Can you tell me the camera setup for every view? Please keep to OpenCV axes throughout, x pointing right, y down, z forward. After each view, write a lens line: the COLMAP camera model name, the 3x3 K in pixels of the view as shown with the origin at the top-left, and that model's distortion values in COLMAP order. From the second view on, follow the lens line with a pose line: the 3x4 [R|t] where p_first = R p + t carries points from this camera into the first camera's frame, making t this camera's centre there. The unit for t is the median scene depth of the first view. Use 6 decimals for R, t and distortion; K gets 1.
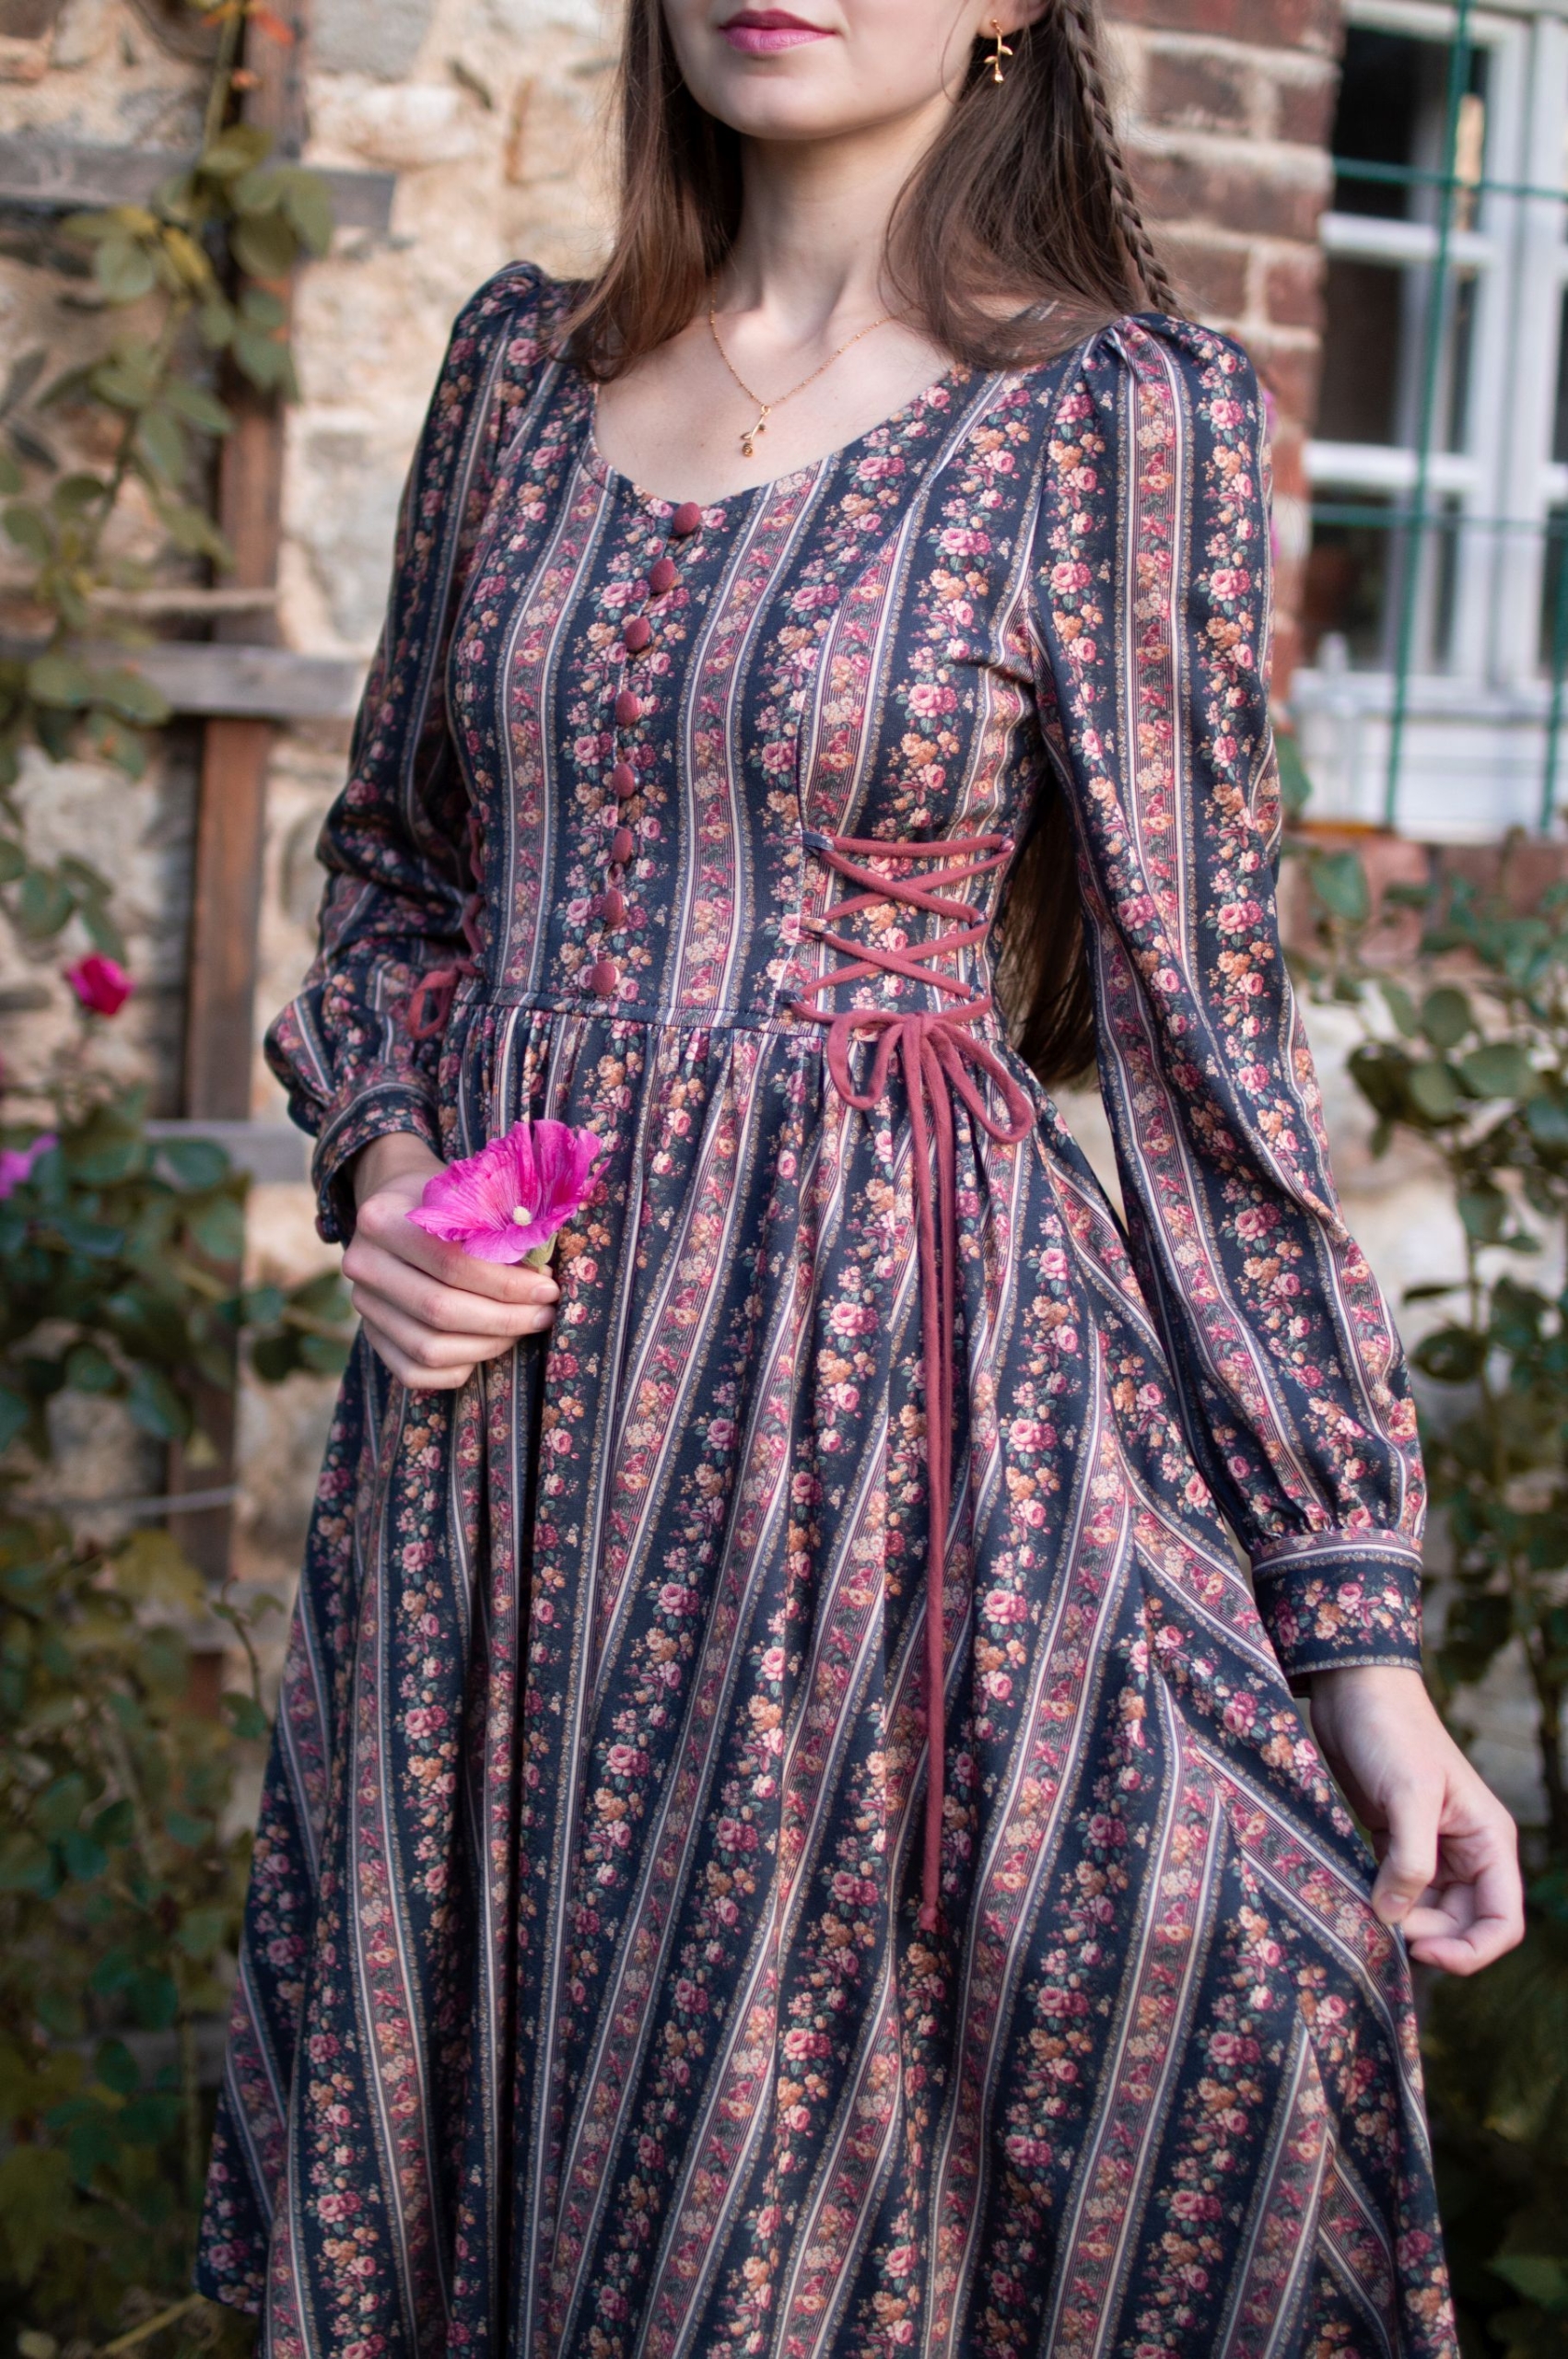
lens RADIAL K [[3366.1, 0, 784.6], [0, 3366.1, 1239.1], [0, 0, 1]] dist [-0.003464, -0.005166]
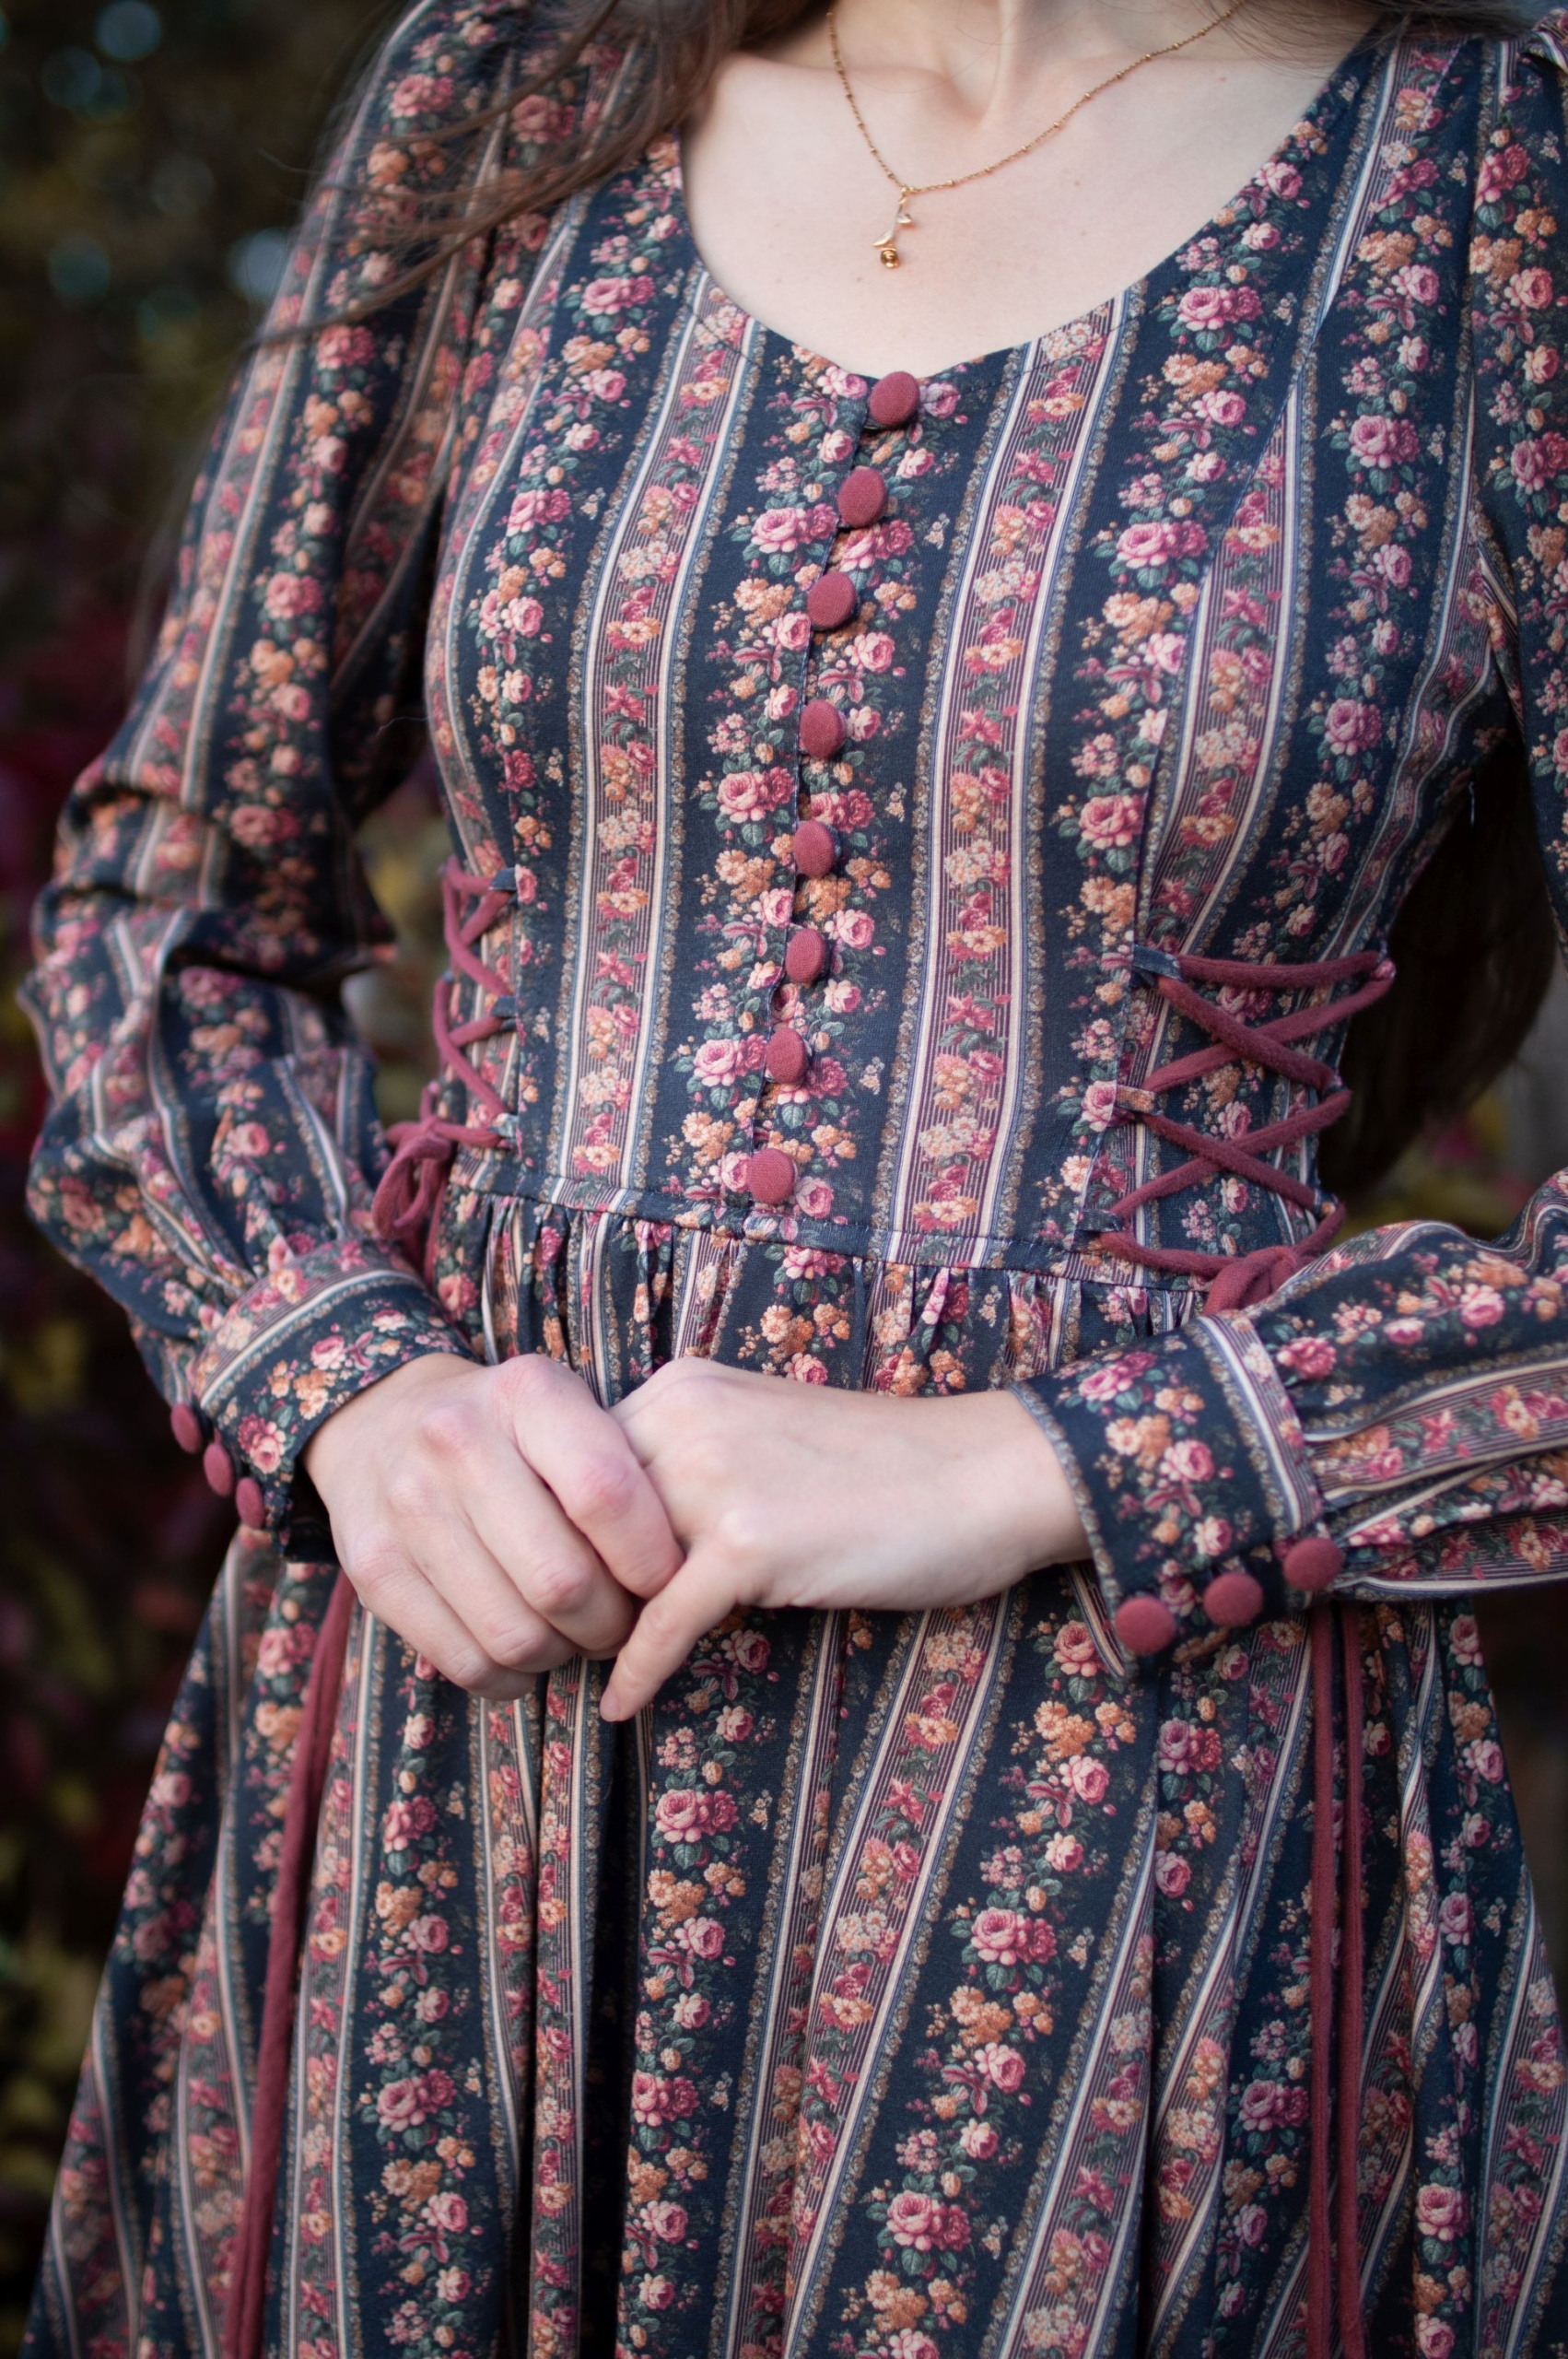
lens RADIAL K [[3060.2, 0, 784.6], [0, 3060.2, 1297.3], [0, 0, 1]] dist [-0.110048, 1.897976]
pose [[0.990527, -0.011387, 0.136845, -0.073650], [0.002677, 0.997968, 0.063665, -0.053001], [-0.137292, -0.062696, 0.988544, 0.266632]]
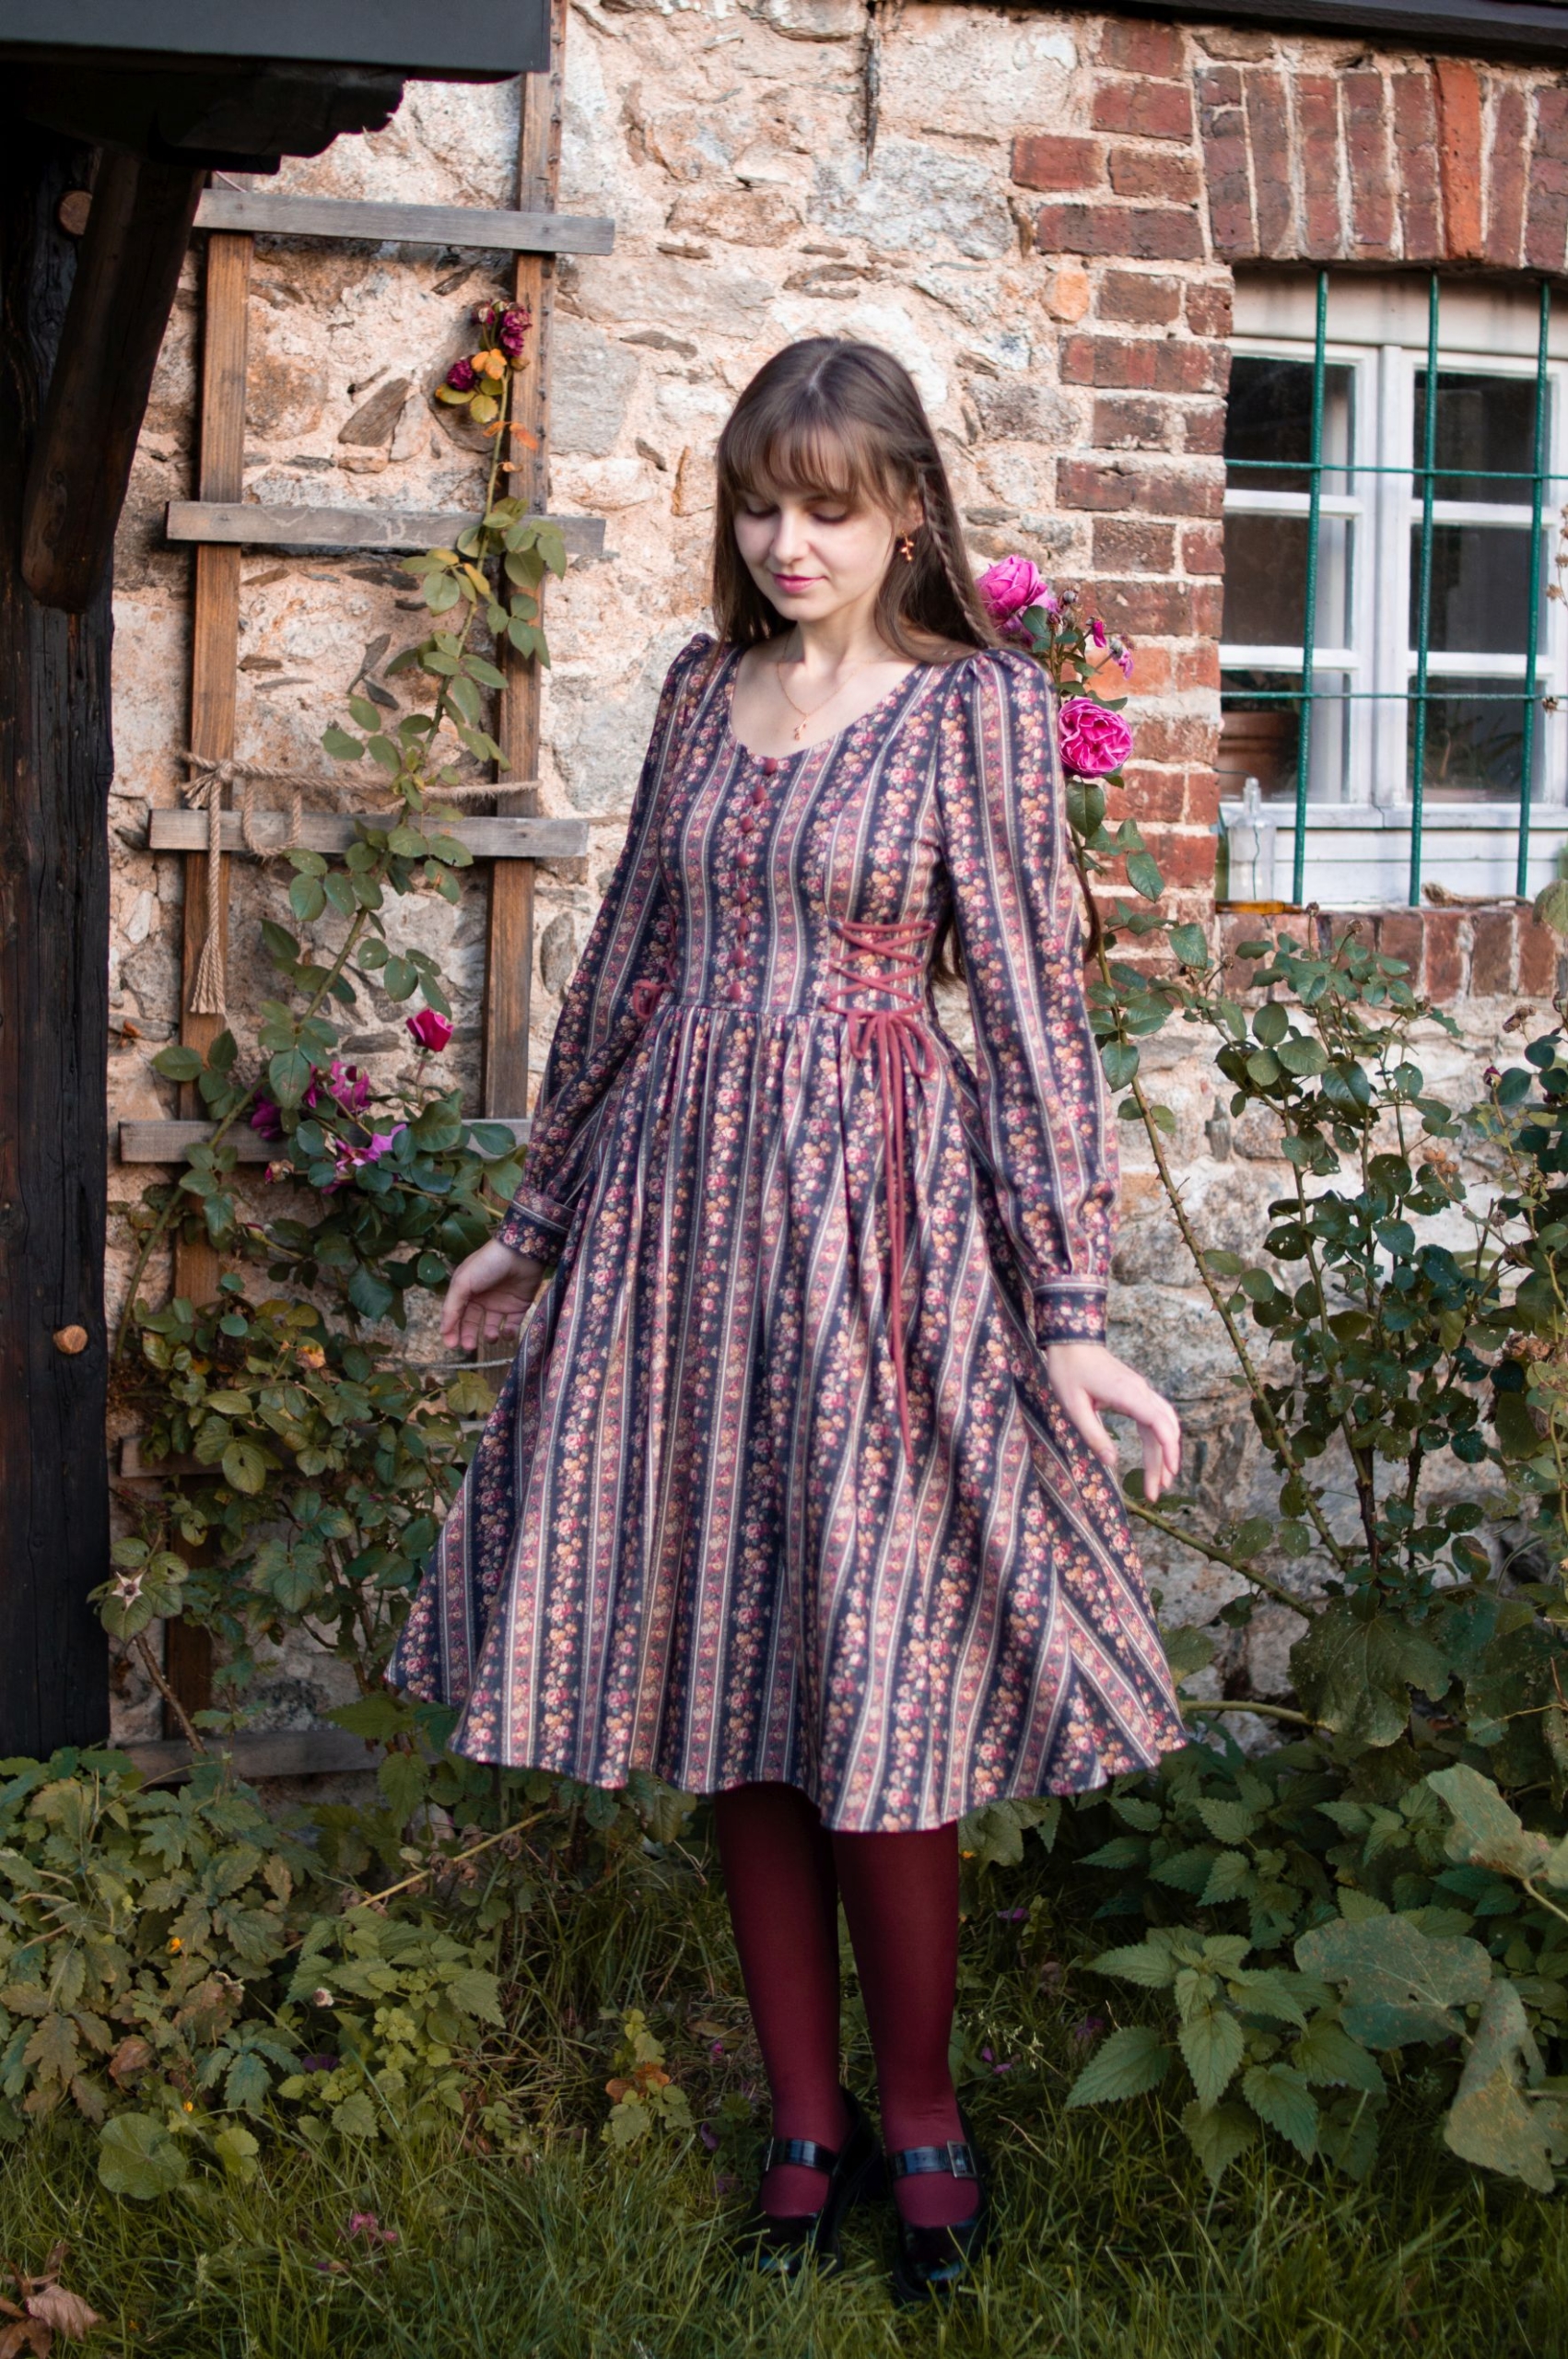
lens RADIAL K [[3366.1, 0, 784.6], [0, 3366.1, 1239.1], [0, 0, 1]] dist [-0.003464, -0.005166]
pose [[0.998302, -0.025347, -0.052441, 0.046920], [0.023852, 0.999296, -0.028945, 0.076797], [0.053137, 0.027645, 0.998204, -0.605140]]
